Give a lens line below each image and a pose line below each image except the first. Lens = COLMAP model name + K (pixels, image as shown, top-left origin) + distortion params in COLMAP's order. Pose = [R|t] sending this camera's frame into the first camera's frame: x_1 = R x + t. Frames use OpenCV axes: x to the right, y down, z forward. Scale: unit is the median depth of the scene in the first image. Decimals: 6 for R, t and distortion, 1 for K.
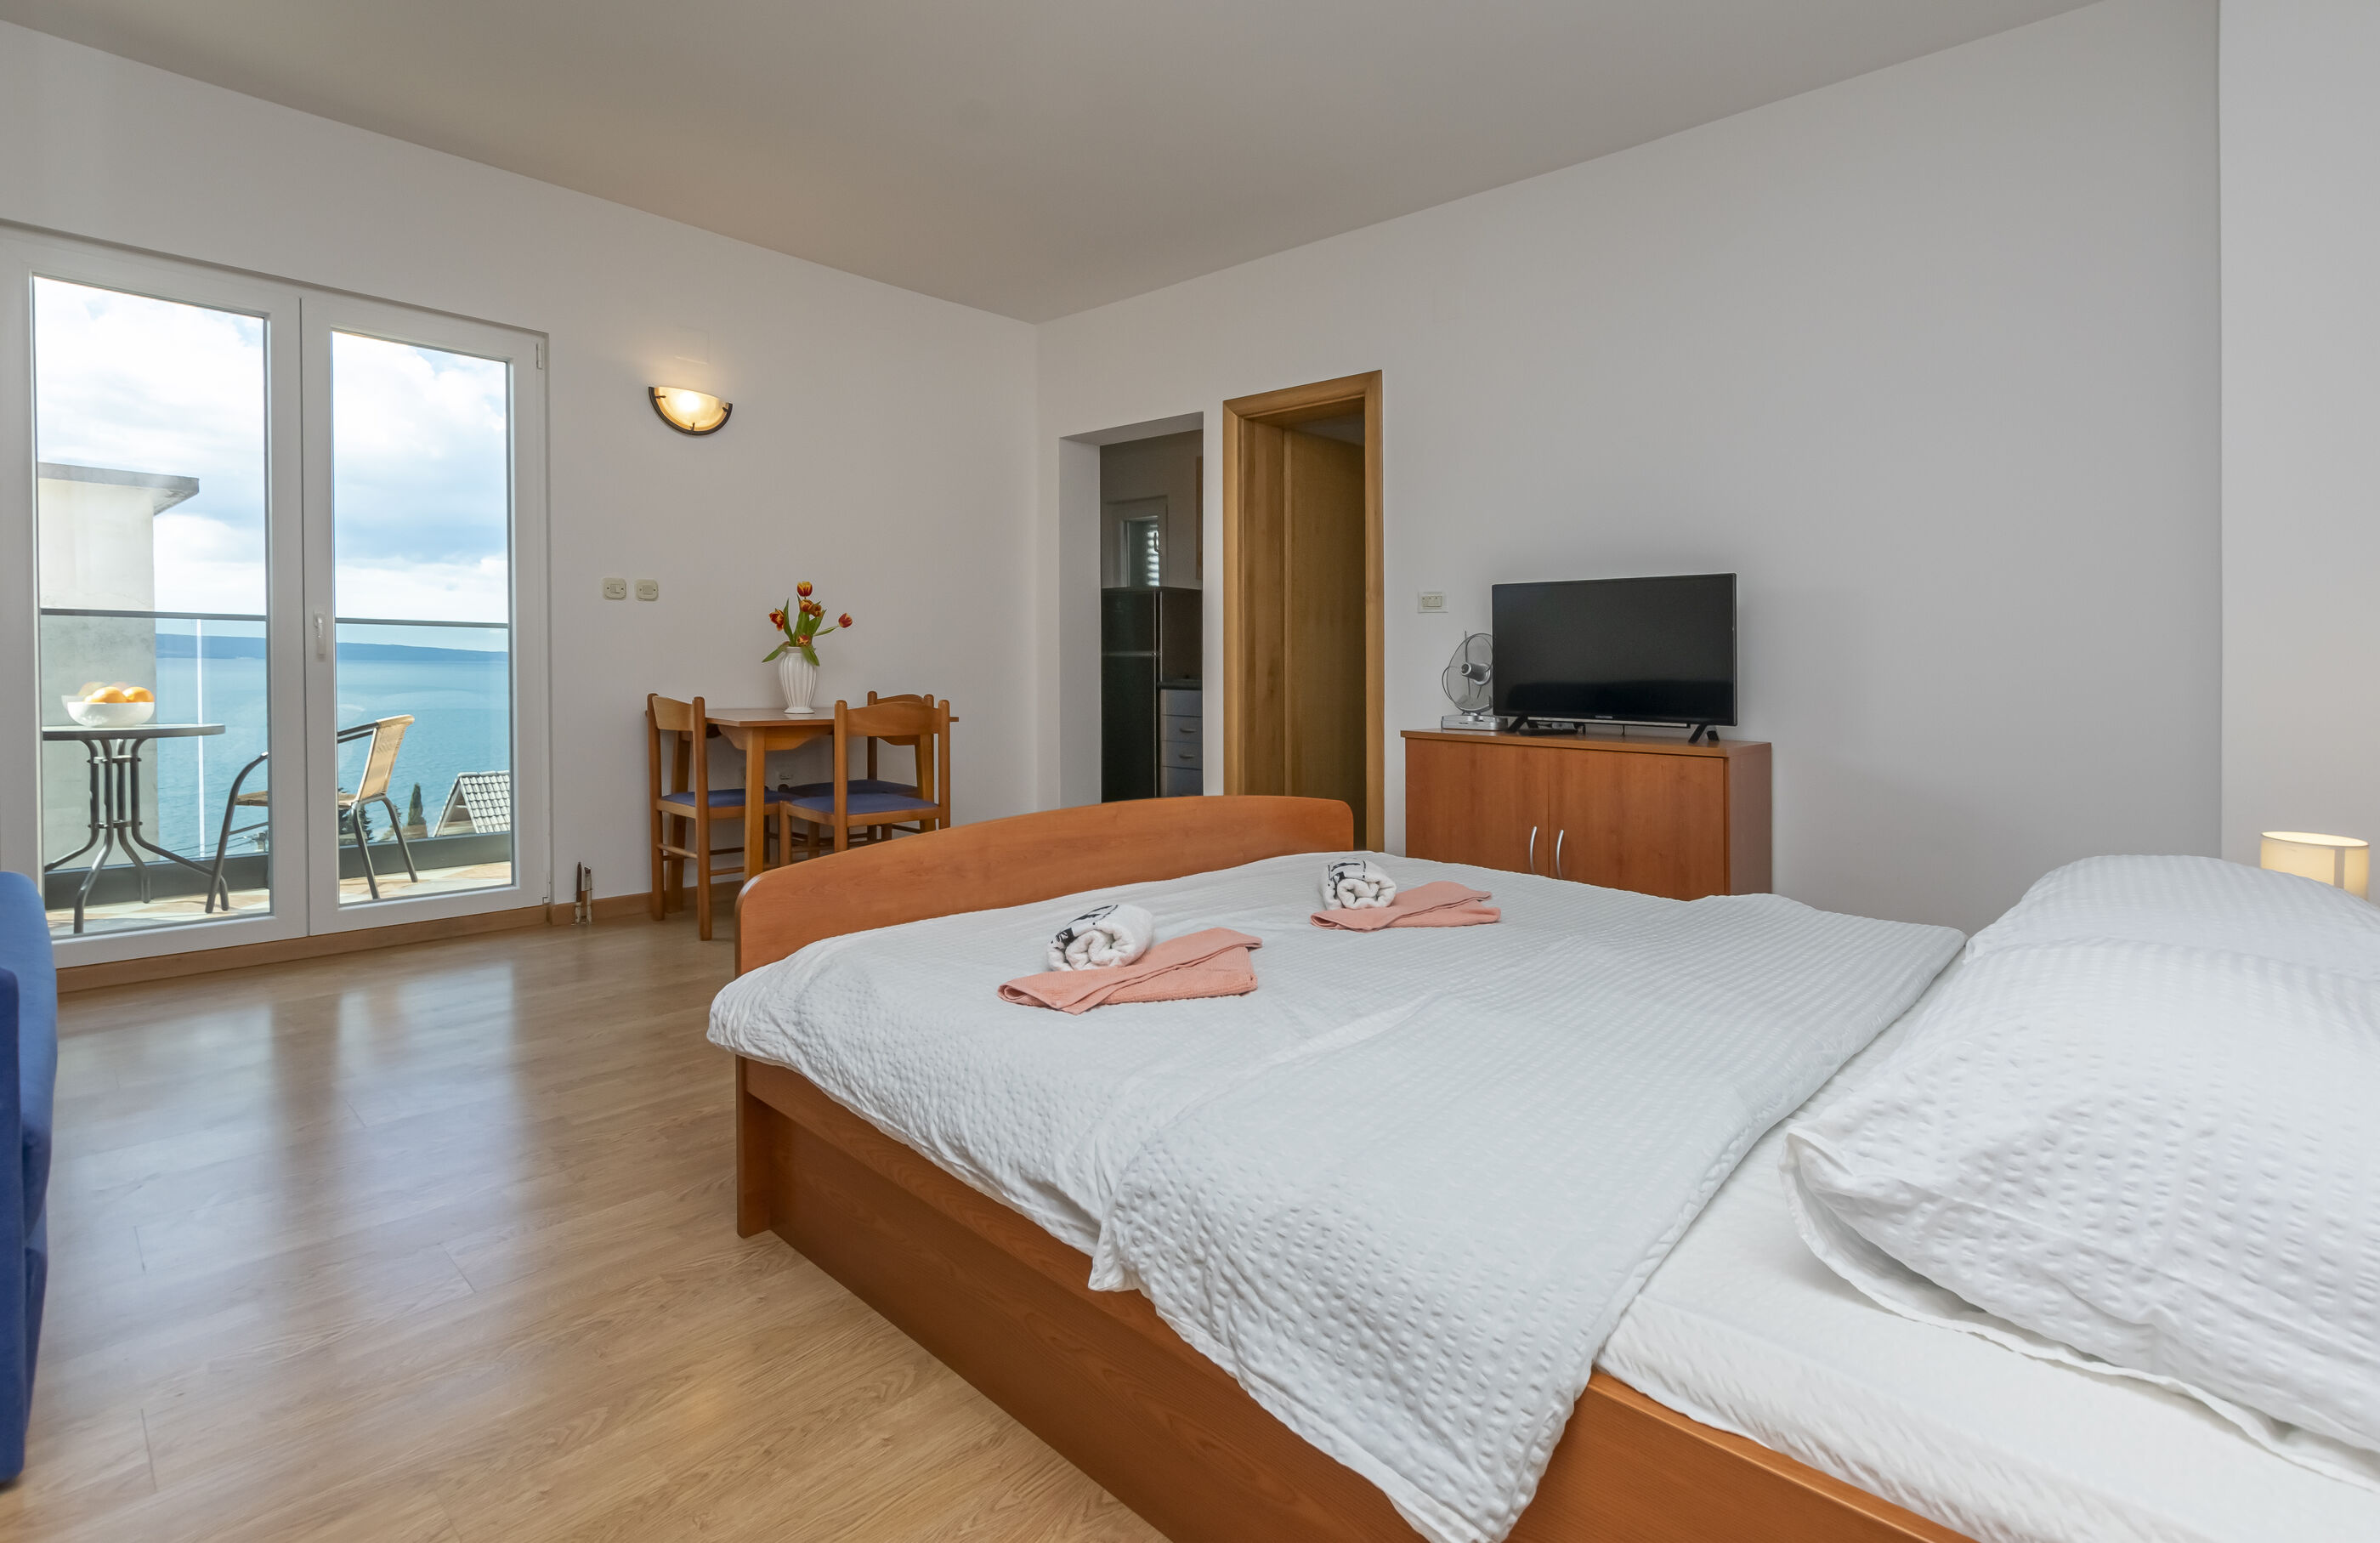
lens RADIAL K [[1072.0, 0, 1190.0], [0, 1072.0, 771.5], [0, 0, 1]] dist [0.000164, 0.000018]
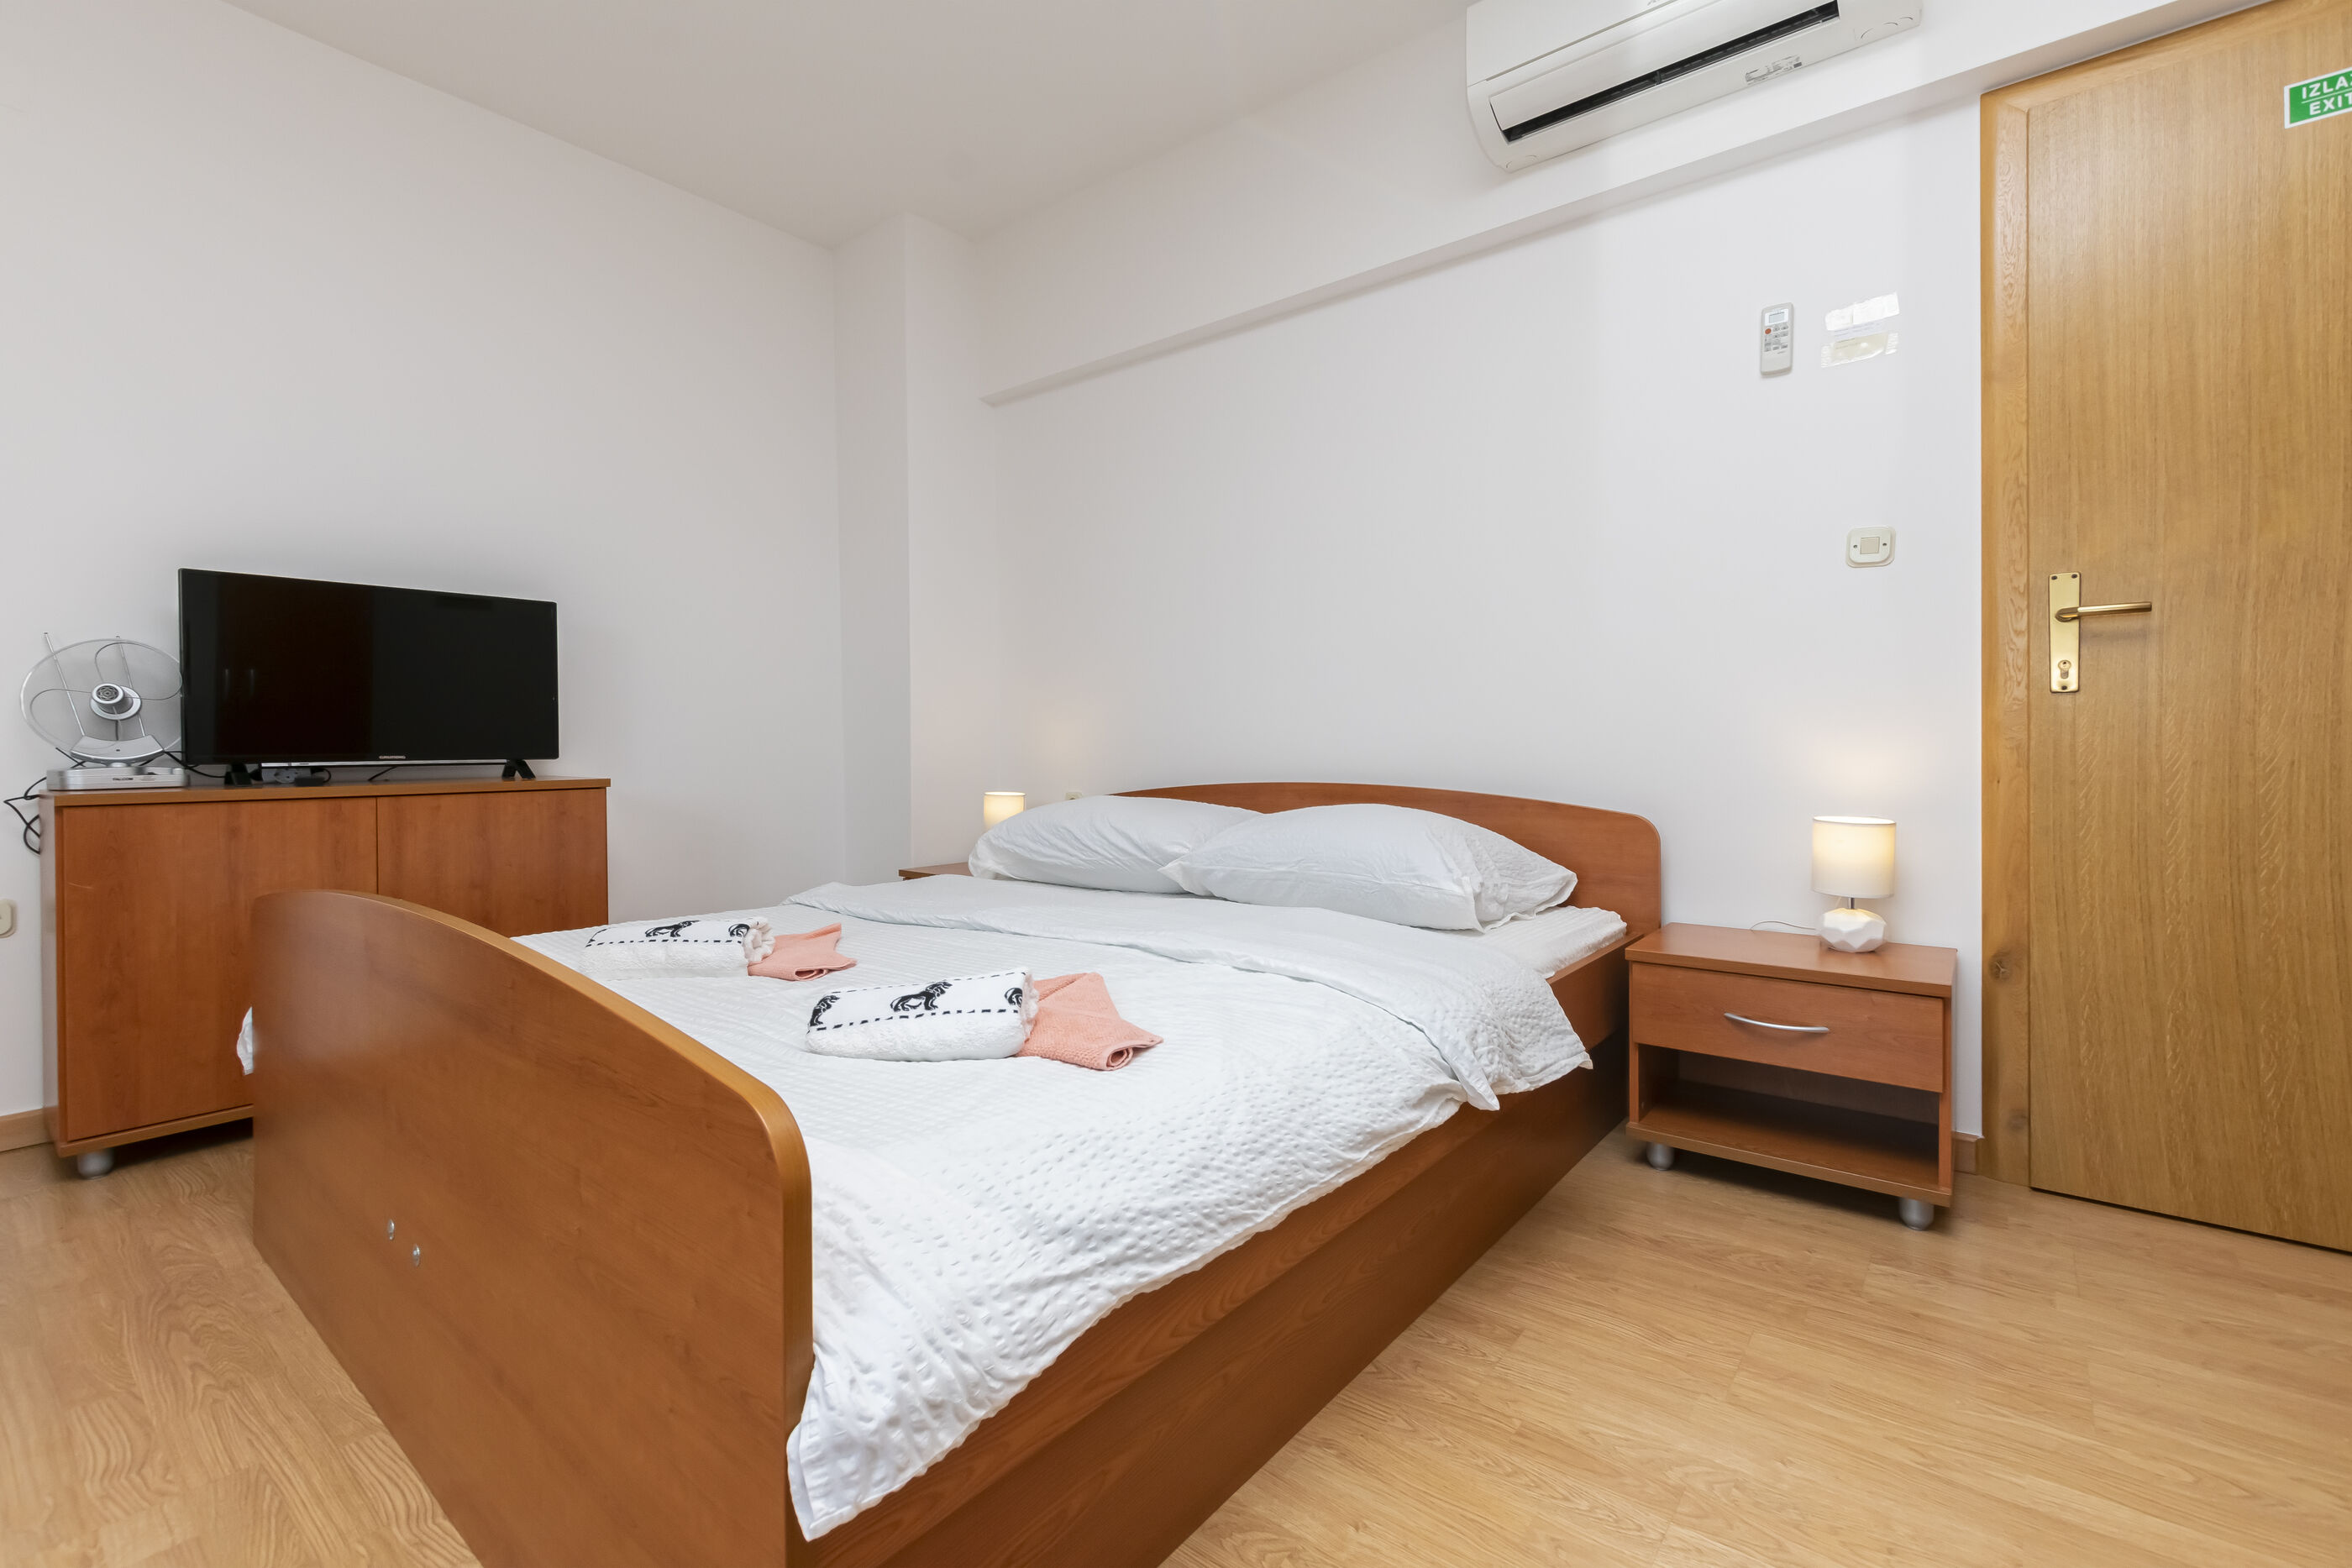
lens RADIAL K [[1040.6, 0, 1176.0], [0, 1040.6, 784.0], [0, 0, 1]] dist [-0.000930, -0.000217]
pose [[-0.067301, -0.054951, 0.996218, -0.915529], [0.096807, 0.993411, 0.061336, -0.043505], [-0.993025, 0.100569, -0.061538, 0.954124]]
